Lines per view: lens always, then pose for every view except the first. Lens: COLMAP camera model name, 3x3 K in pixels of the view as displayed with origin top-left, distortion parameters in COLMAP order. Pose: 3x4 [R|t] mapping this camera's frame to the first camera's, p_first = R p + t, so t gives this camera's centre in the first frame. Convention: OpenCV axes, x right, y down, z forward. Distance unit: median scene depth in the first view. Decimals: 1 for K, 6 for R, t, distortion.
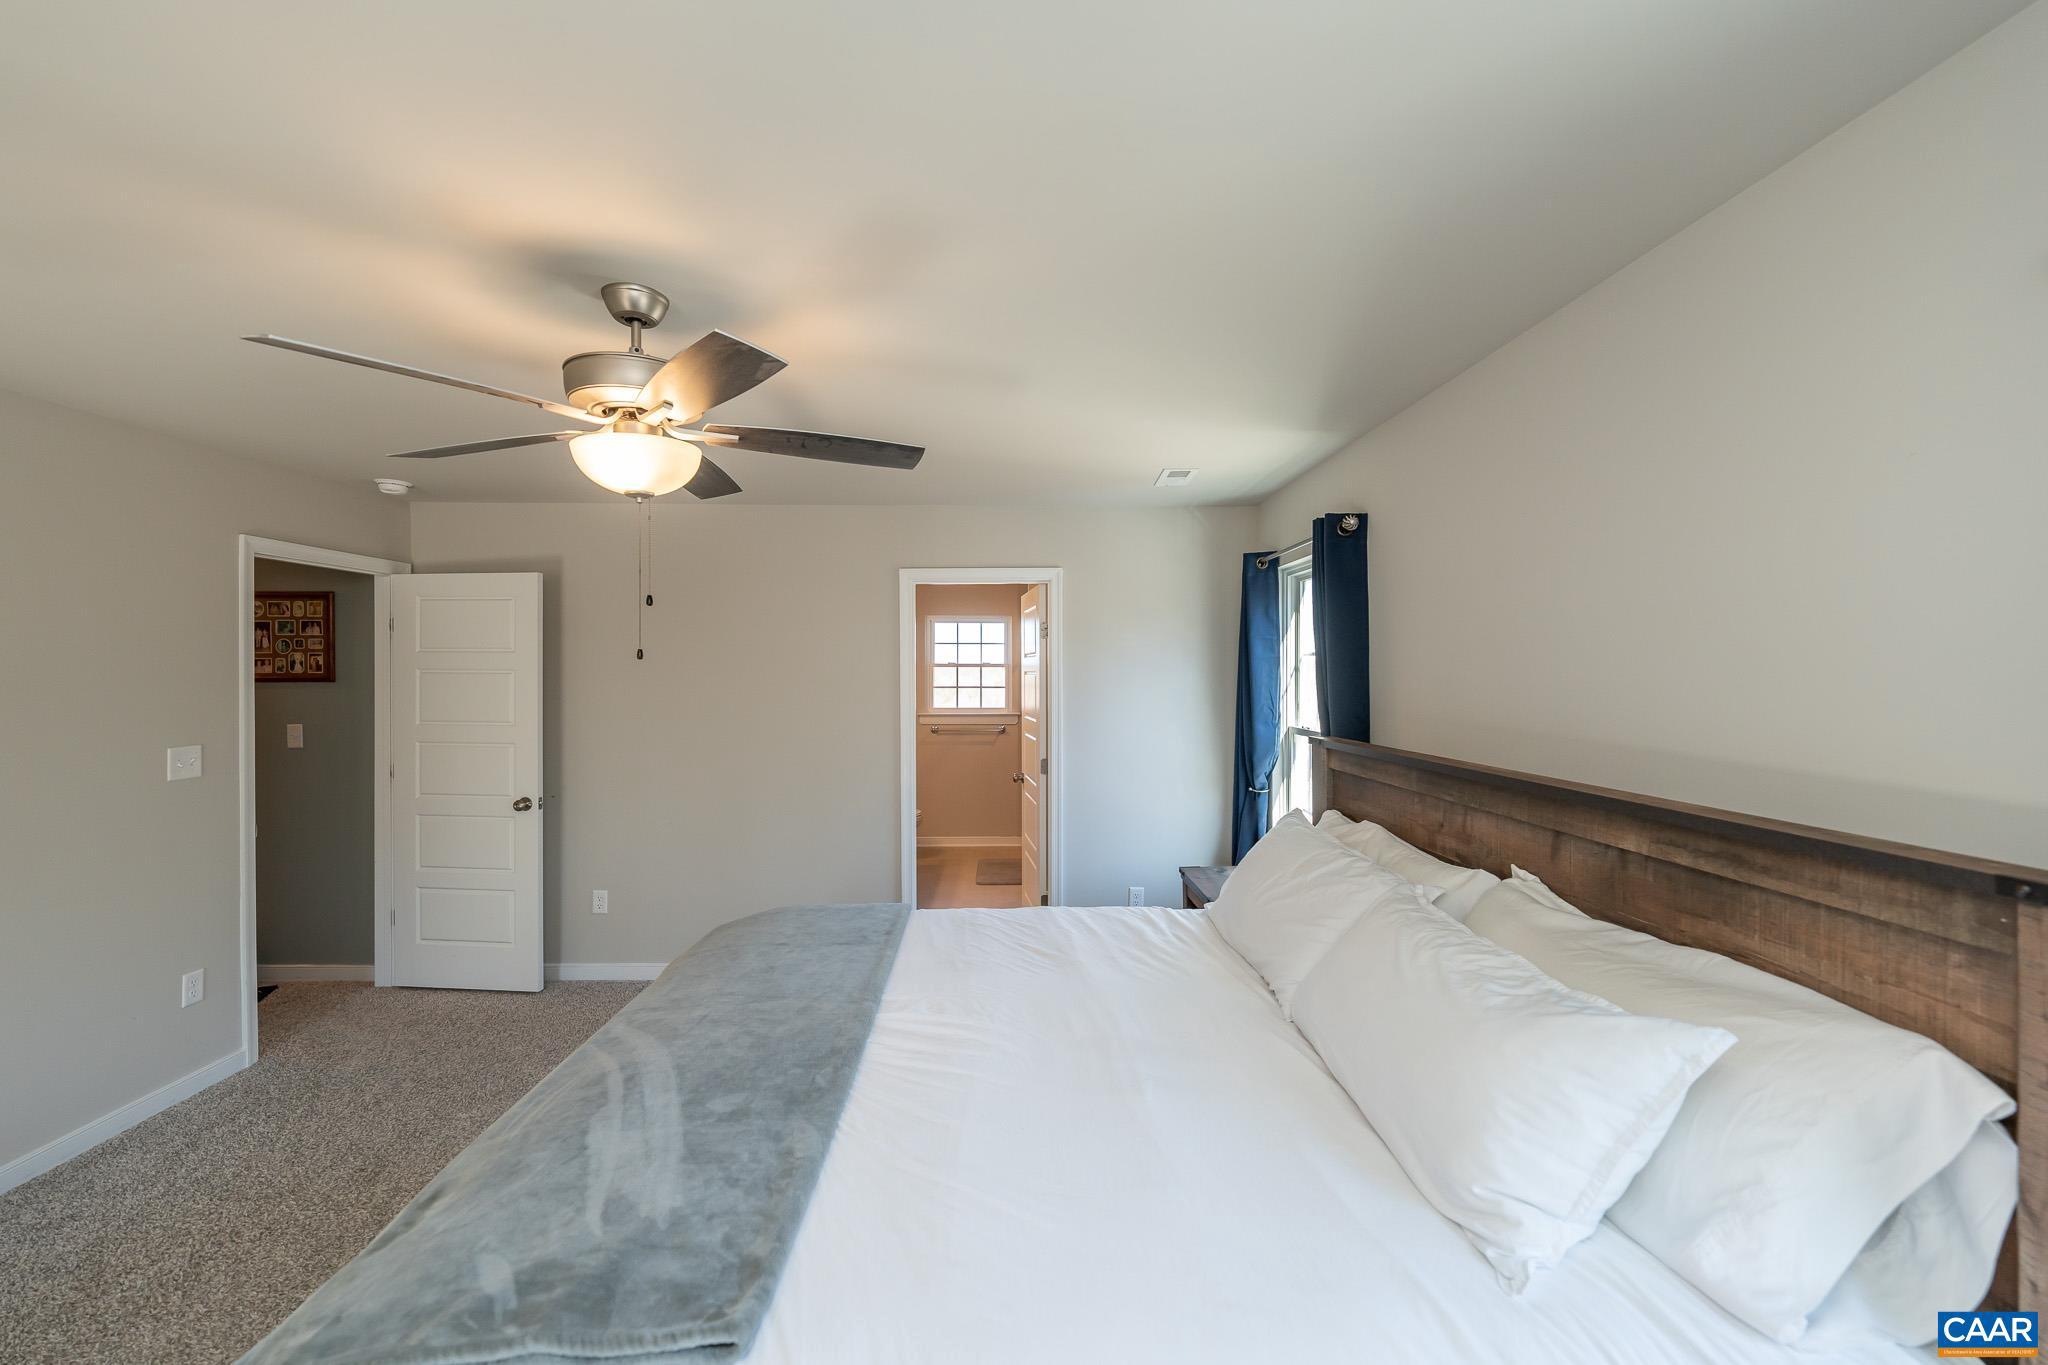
lens RADIAL K [[801.0, 0, 1019.3], [0, 801.0, 676.1], [0, 0, 1]] dist [-0.001252, -0.000347]
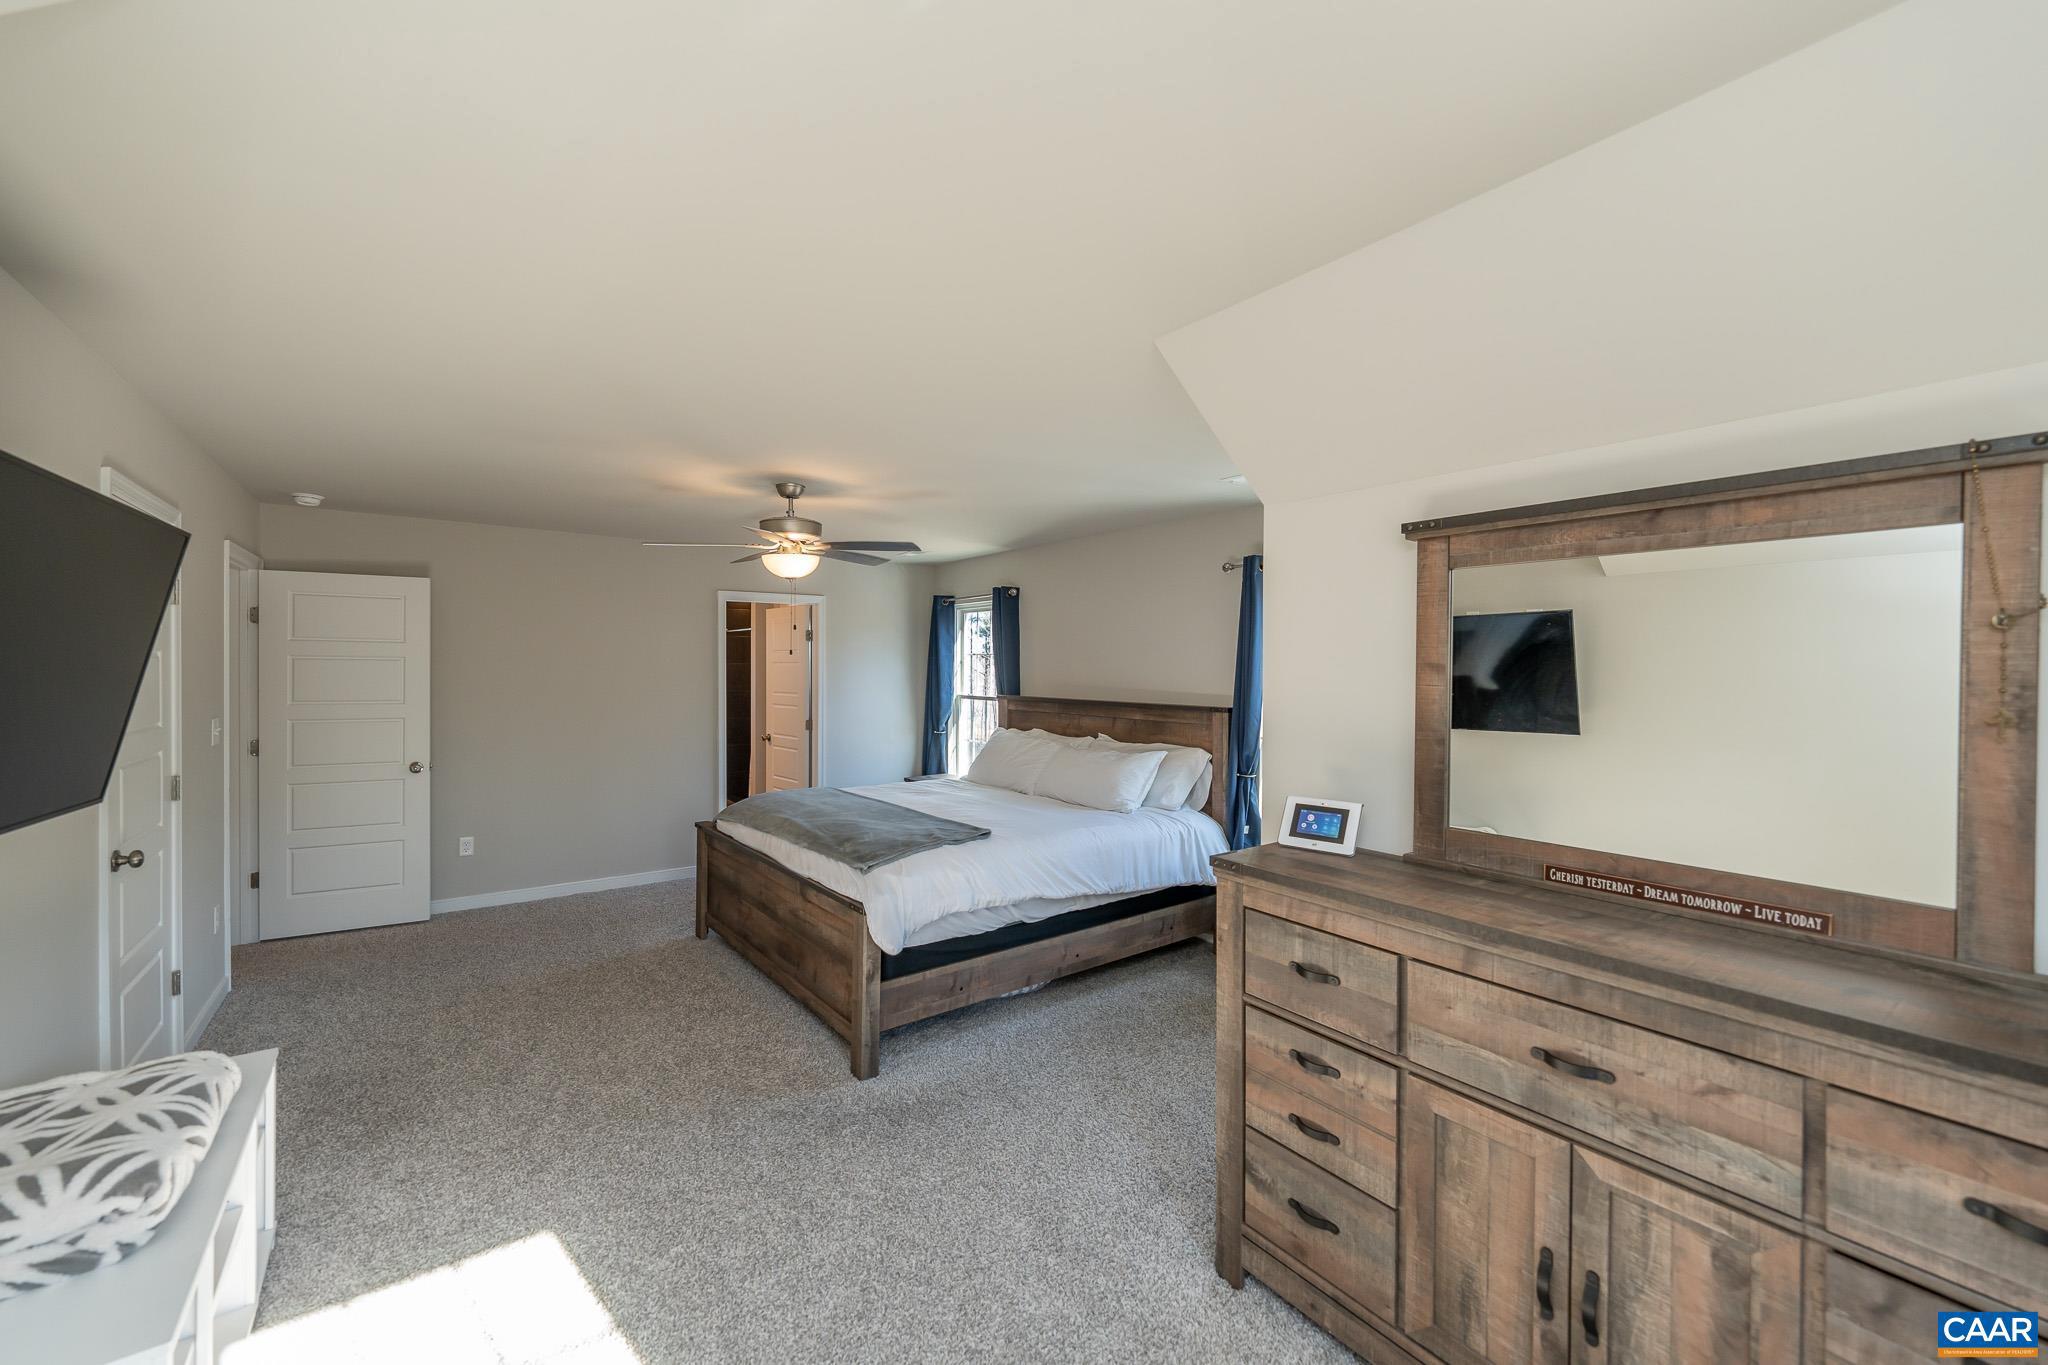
lens RADIAL K [[796.1, 0, 1021.7], [0, 796.1, 675.4], [0, 0, 1]] dist [-0.000937, -0.000391]
pose [[0.815385, -0.000876, 0.578918, -0.870325], [-0.002549, 0.999984, 0.005105, 0.017051], [-0.578913, -0.005638, 0.815370, -0.794840]]
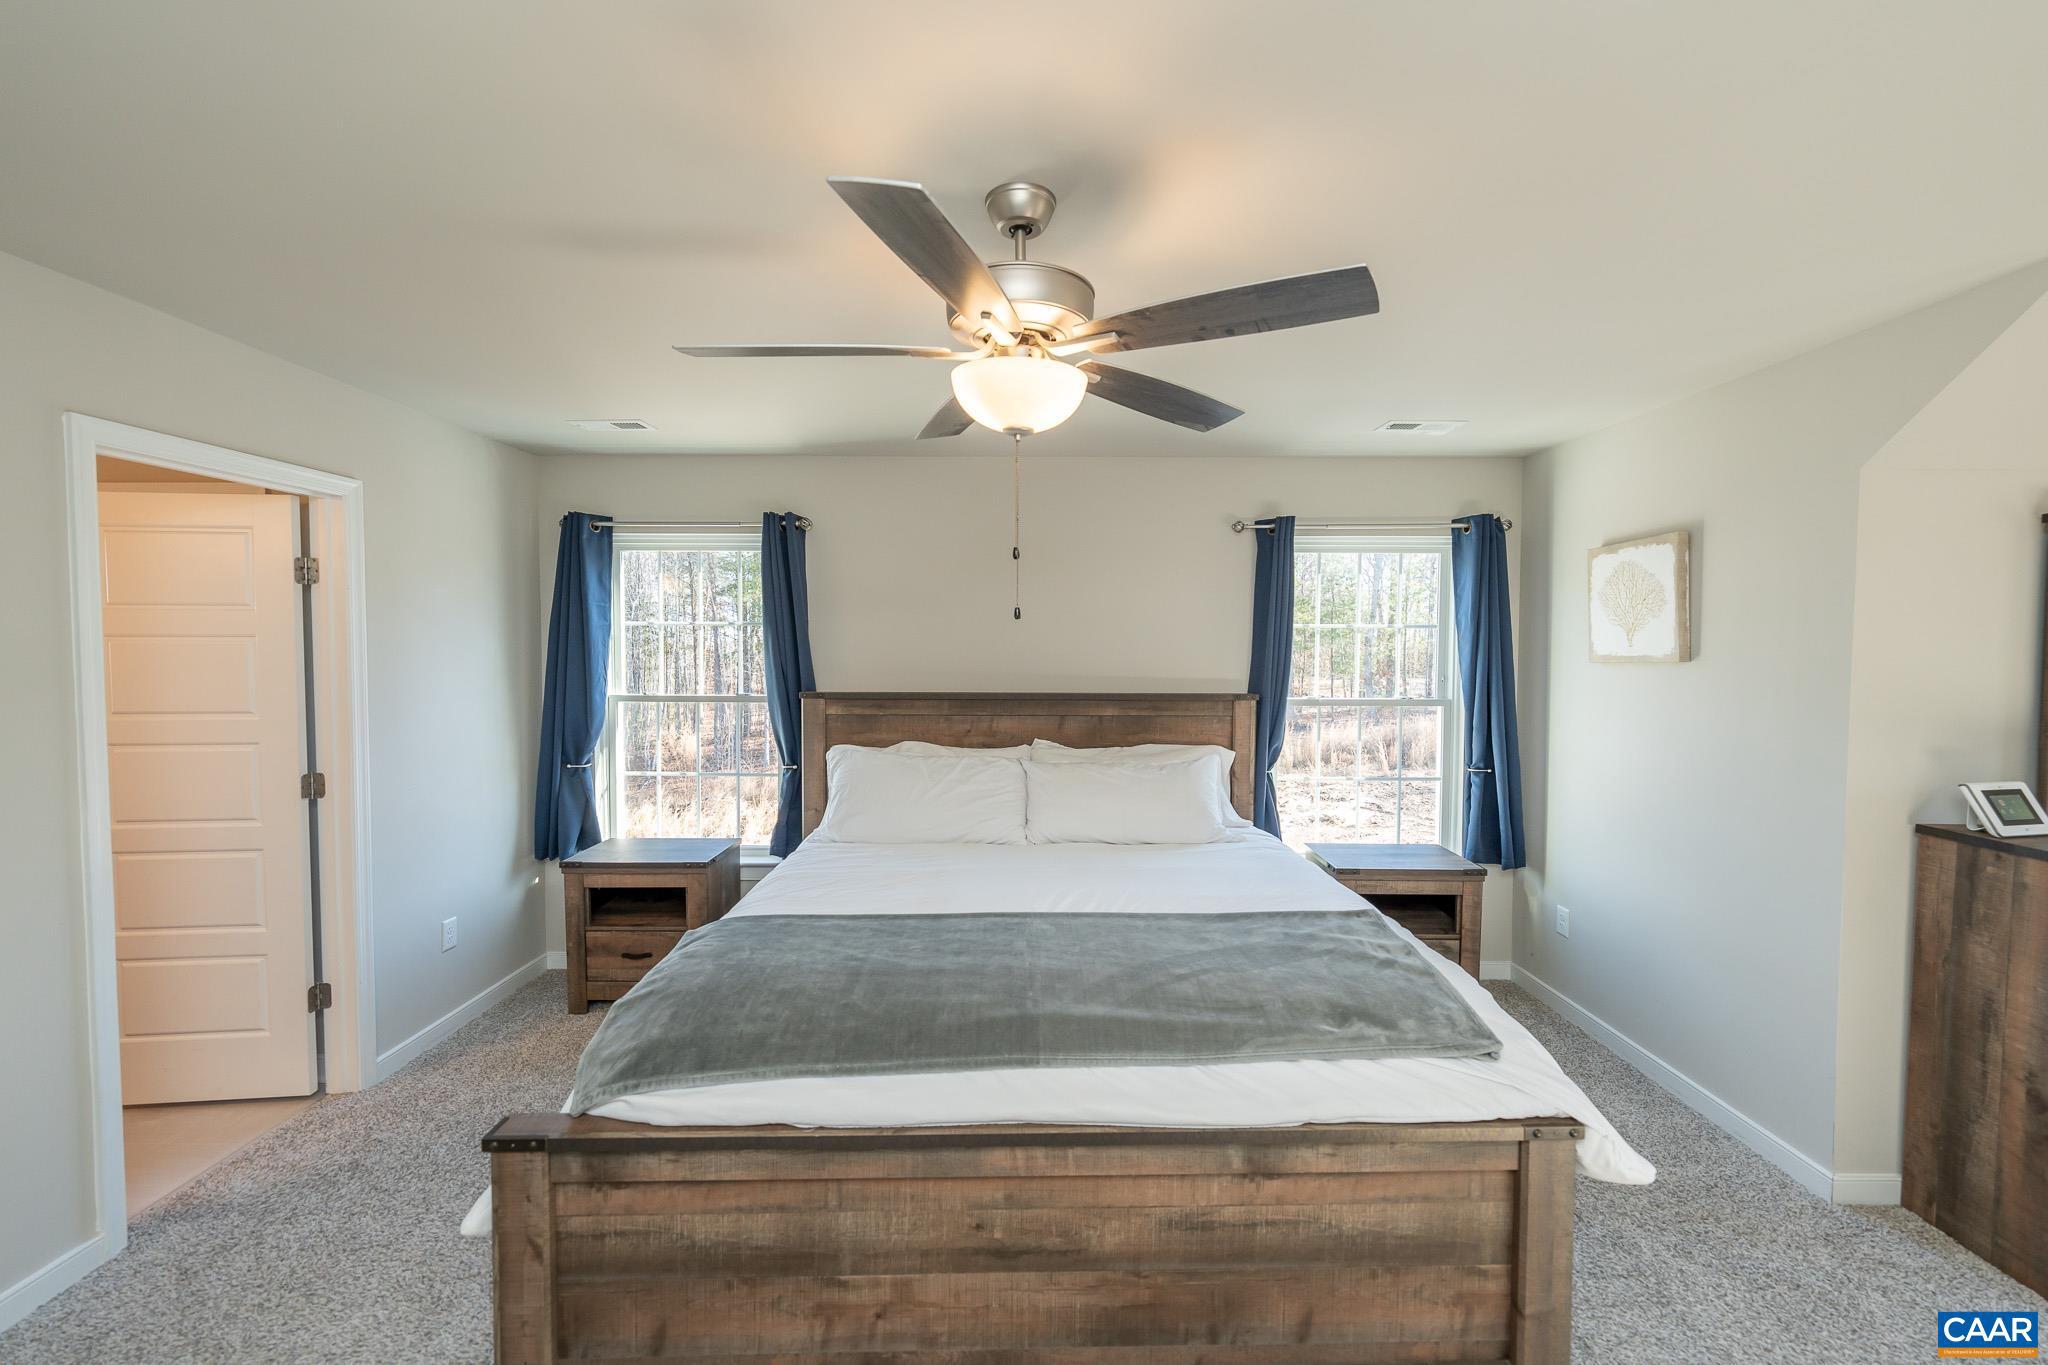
lens RADIAL K [[801.0, 0, 1019.3], [0, 801.0, 676.1], [0, 0, 1]] dist [-0.001252, -0.000347]
pose [[0.036376, -0.032340, 0.998815, -0.980128], [0.002759, 0.999476, 0.032261, 0.013044], [-0.999334, 0.001582, 0.036446, 0.698888]]
